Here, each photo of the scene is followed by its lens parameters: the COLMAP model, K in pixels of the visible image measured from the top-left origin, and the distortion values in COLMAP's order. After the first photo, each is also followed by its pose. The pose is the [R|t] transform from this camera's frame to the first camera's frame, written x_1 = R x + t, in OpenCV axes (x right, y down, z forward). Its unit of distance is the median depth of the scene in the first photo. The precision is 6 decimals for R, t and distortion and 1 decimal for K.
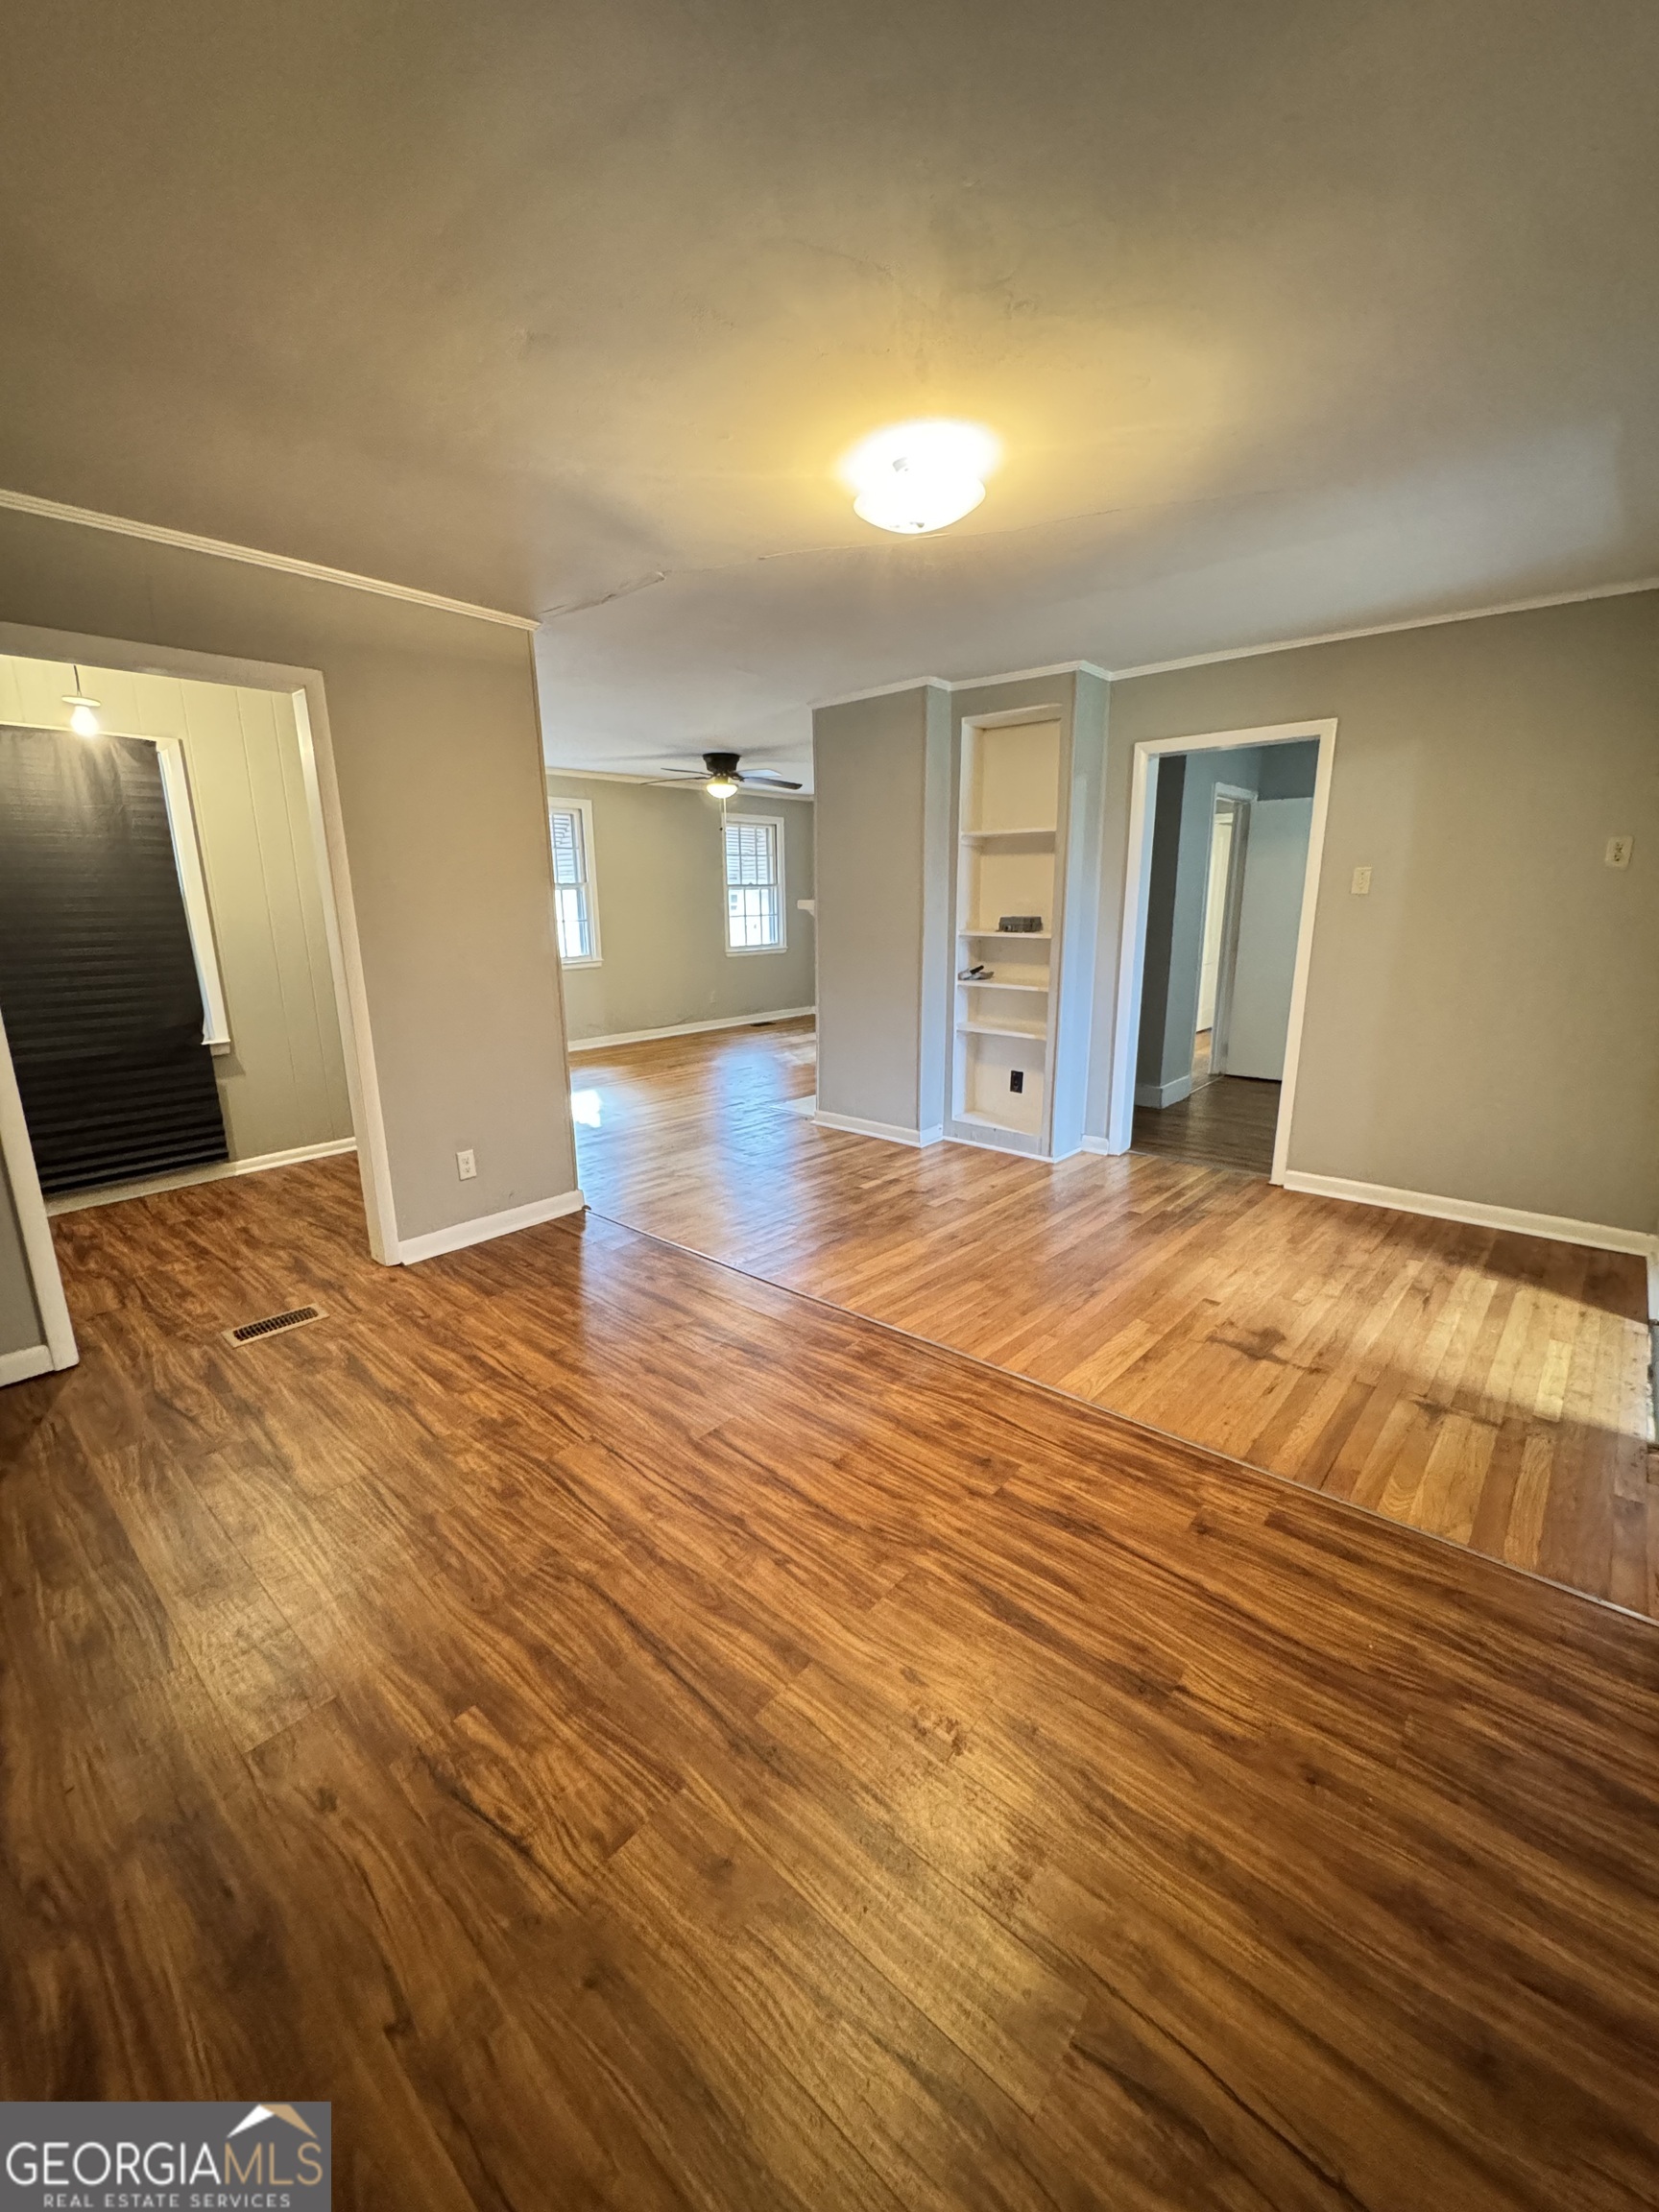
lens RADIAL K [[882.9, 0, 827.6], [0, 882.9, 1100.4], [0, 0, 1]] dist [-0.003399, 0.000334]
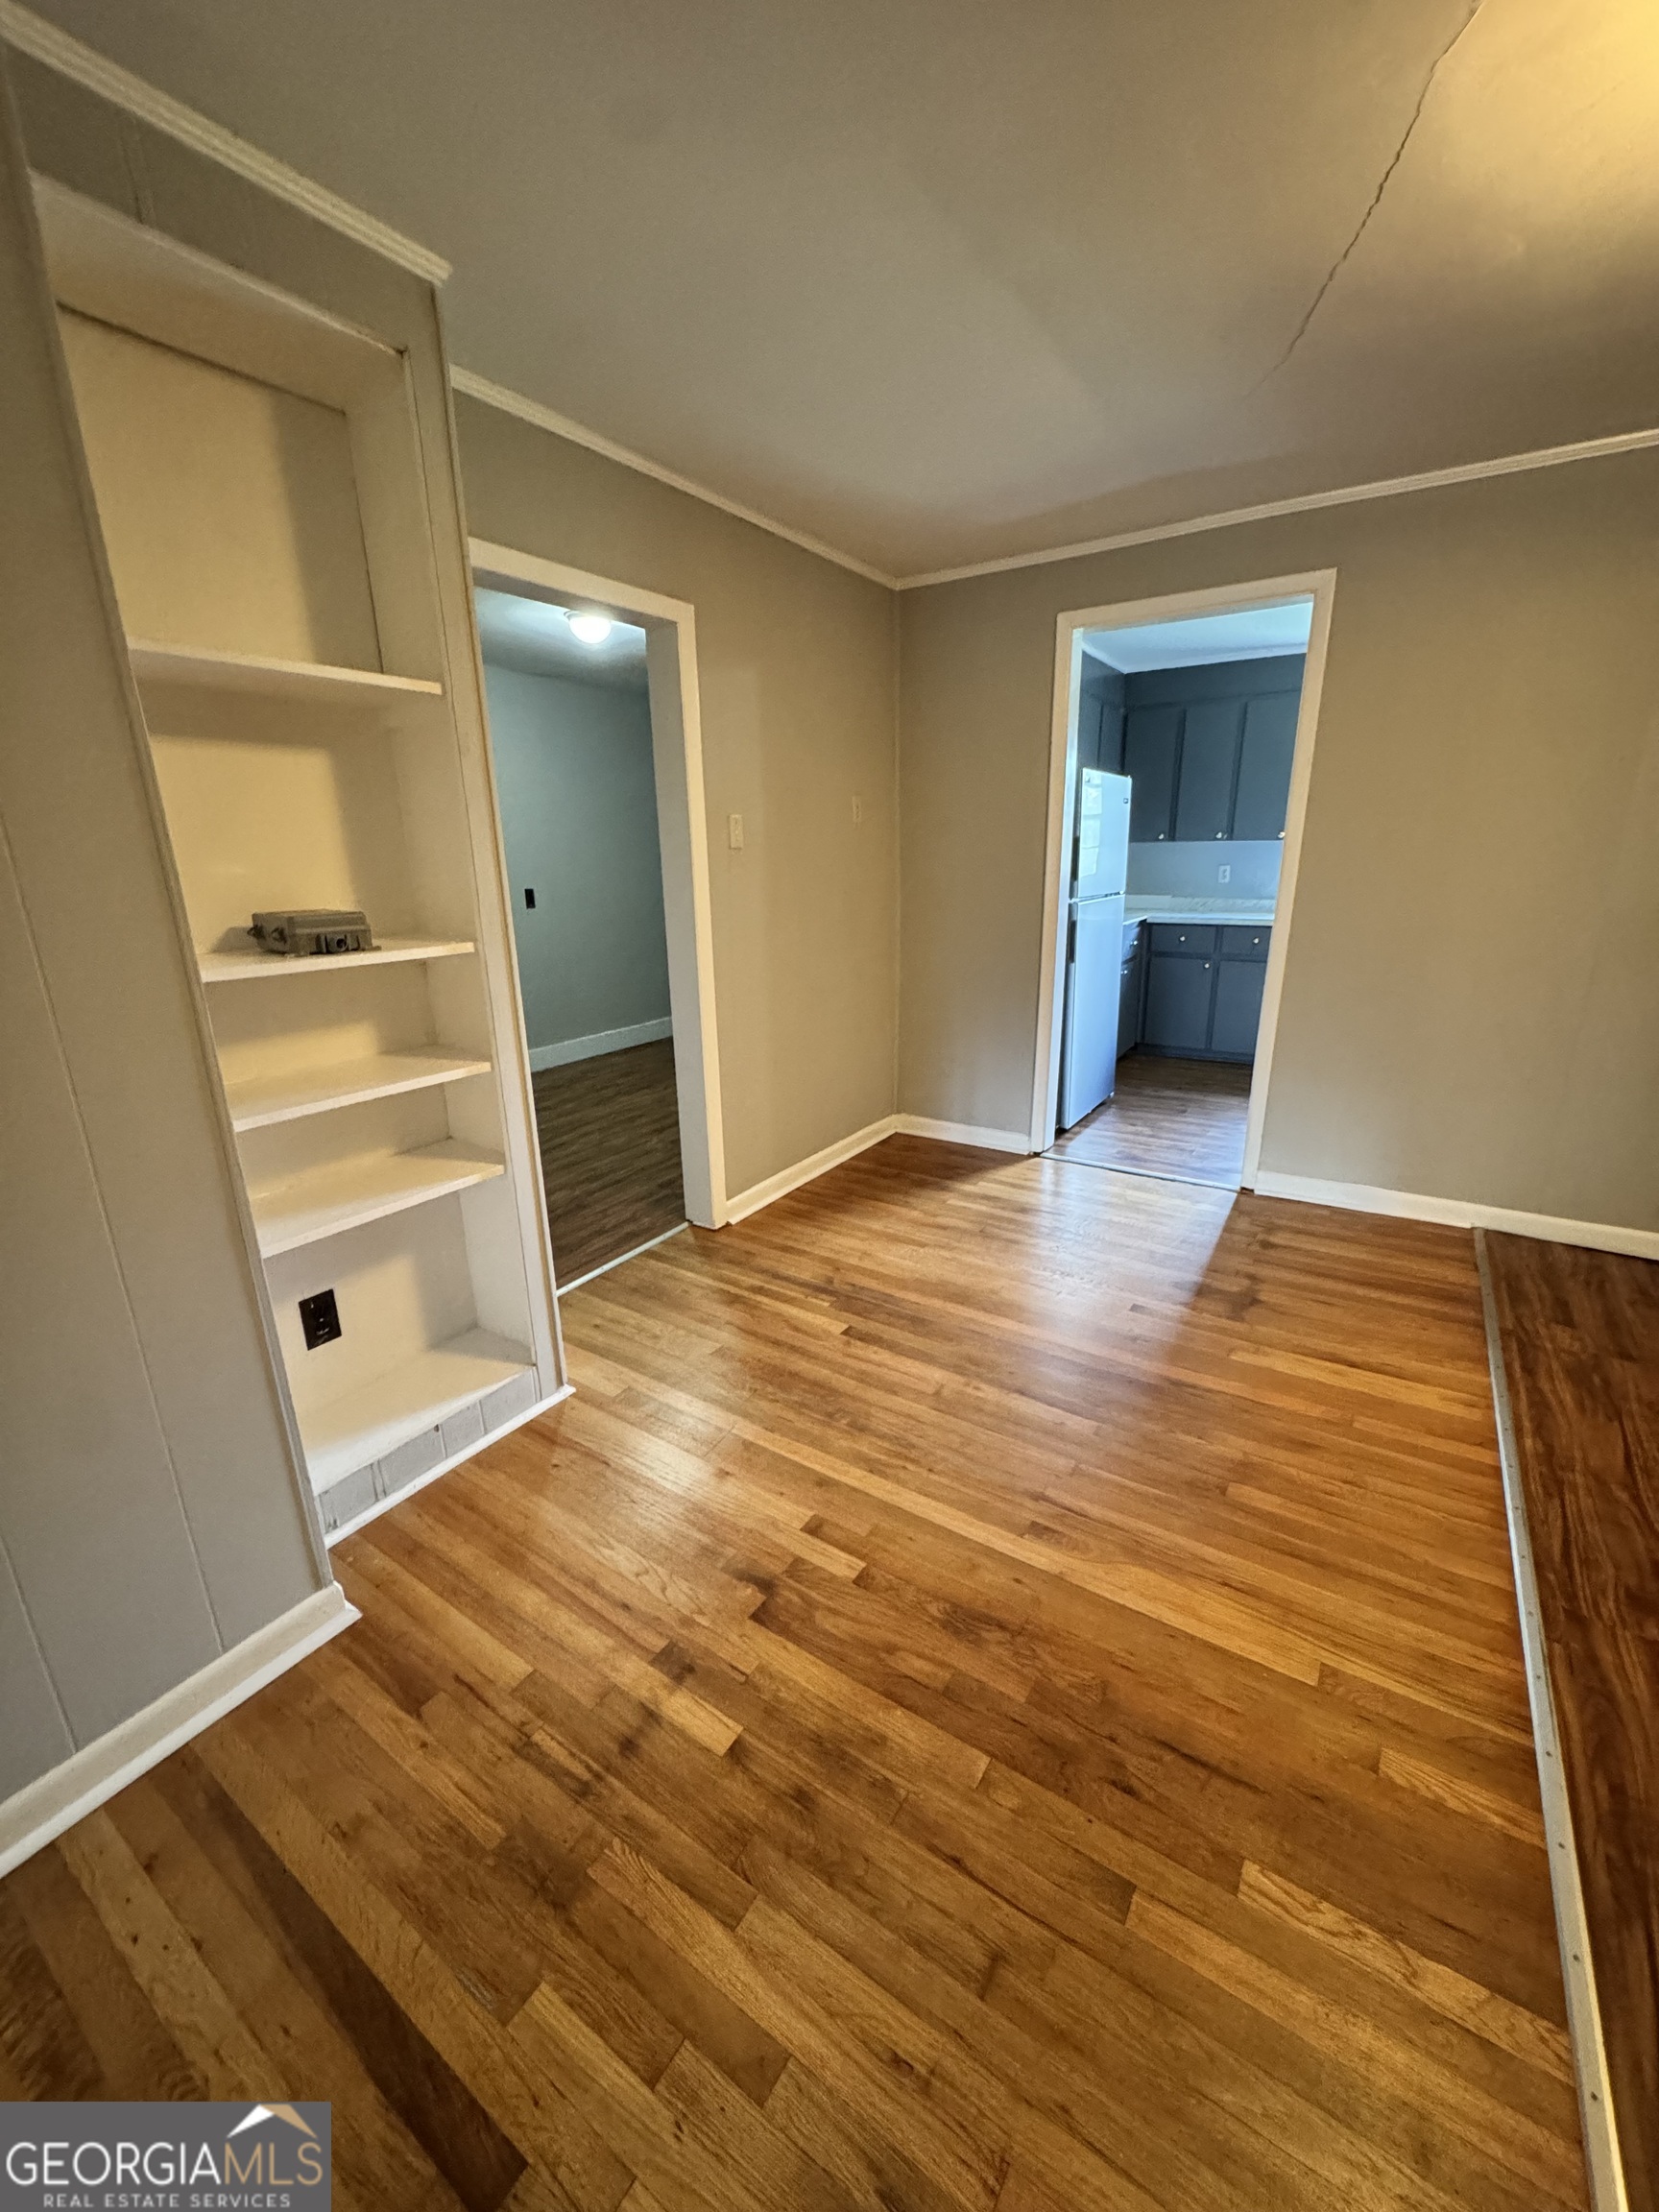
lens RADIAL K [[882.9, 0, 833.9], [0, 882.9, 1095.6], [0, 0, 1]] dist [-0.003399, 0.000334]
pose [[-0.146703, -0.258446, 0.954821, -0.377350], [0.242826, 0.926320, 0.288040, -0.363544], [-0.958913, 0.274112, -0.073137, 1.597728]]
